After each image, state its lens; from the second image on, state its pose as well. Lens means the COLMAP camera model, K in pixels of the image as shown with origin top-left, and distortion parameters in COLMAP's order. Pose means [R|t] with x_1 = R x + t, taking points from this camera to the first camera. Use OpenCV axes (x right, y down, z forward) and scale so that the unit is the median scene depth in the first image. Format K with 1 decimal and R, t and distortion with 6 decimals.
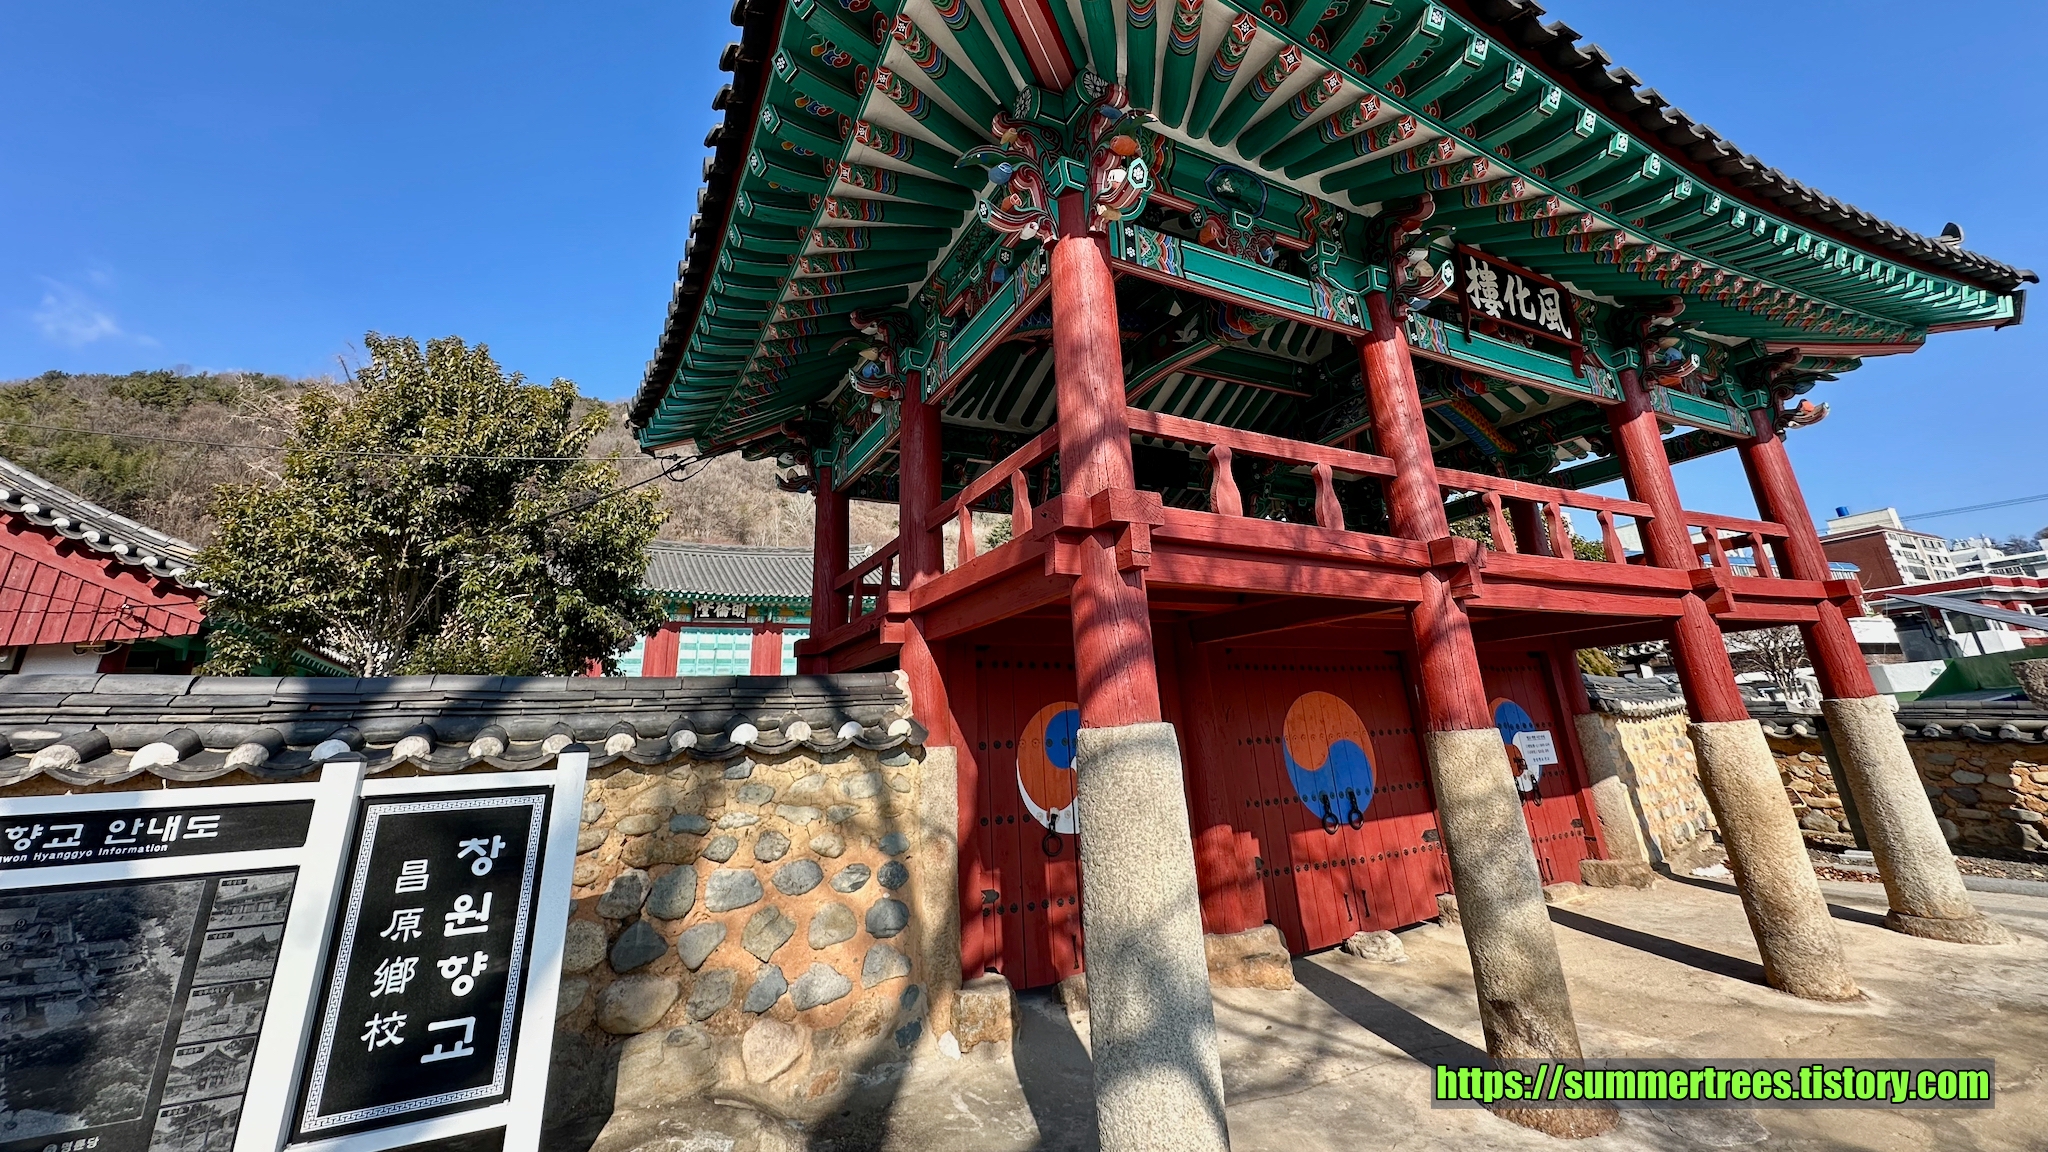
lens RADIAL K [[814.5, 0, 1041.7], [0, 814.5, 433.8], [0, 0, 1]] dist [-0.002645, -0.000117]
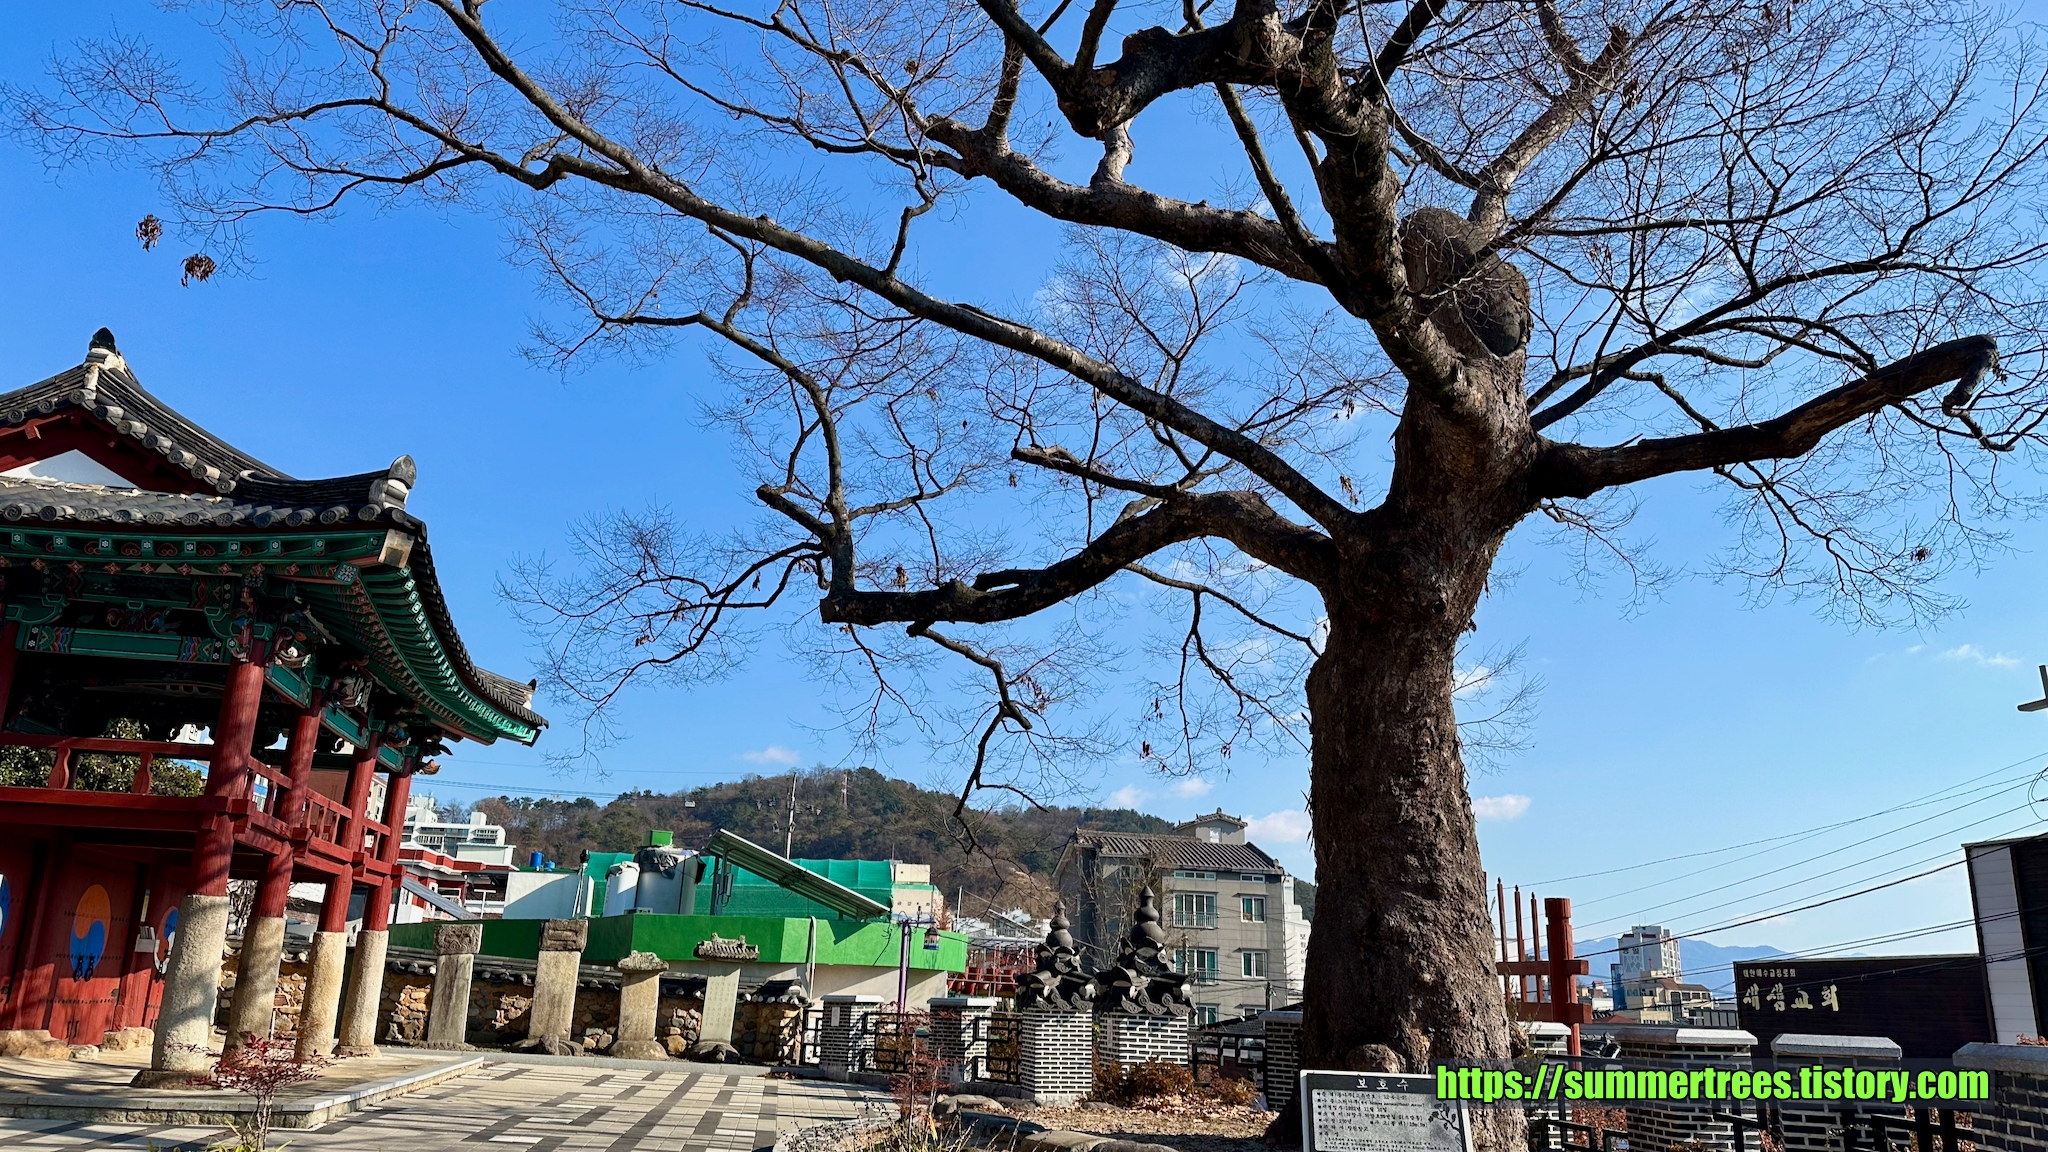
lens RADIAL K [[1464.0, 0, 1025.5], [0, 1464.0, 577.8], [0, 0, 1]] dist [0.002443, 0.000097]
pose [[0.297694, 0.323095, 0.898325, -1.567563], [-0.383980, 0.902041, -0.197186, -0.260207], [-0.874035, -0.286237, 0.392594, -1.172316]]
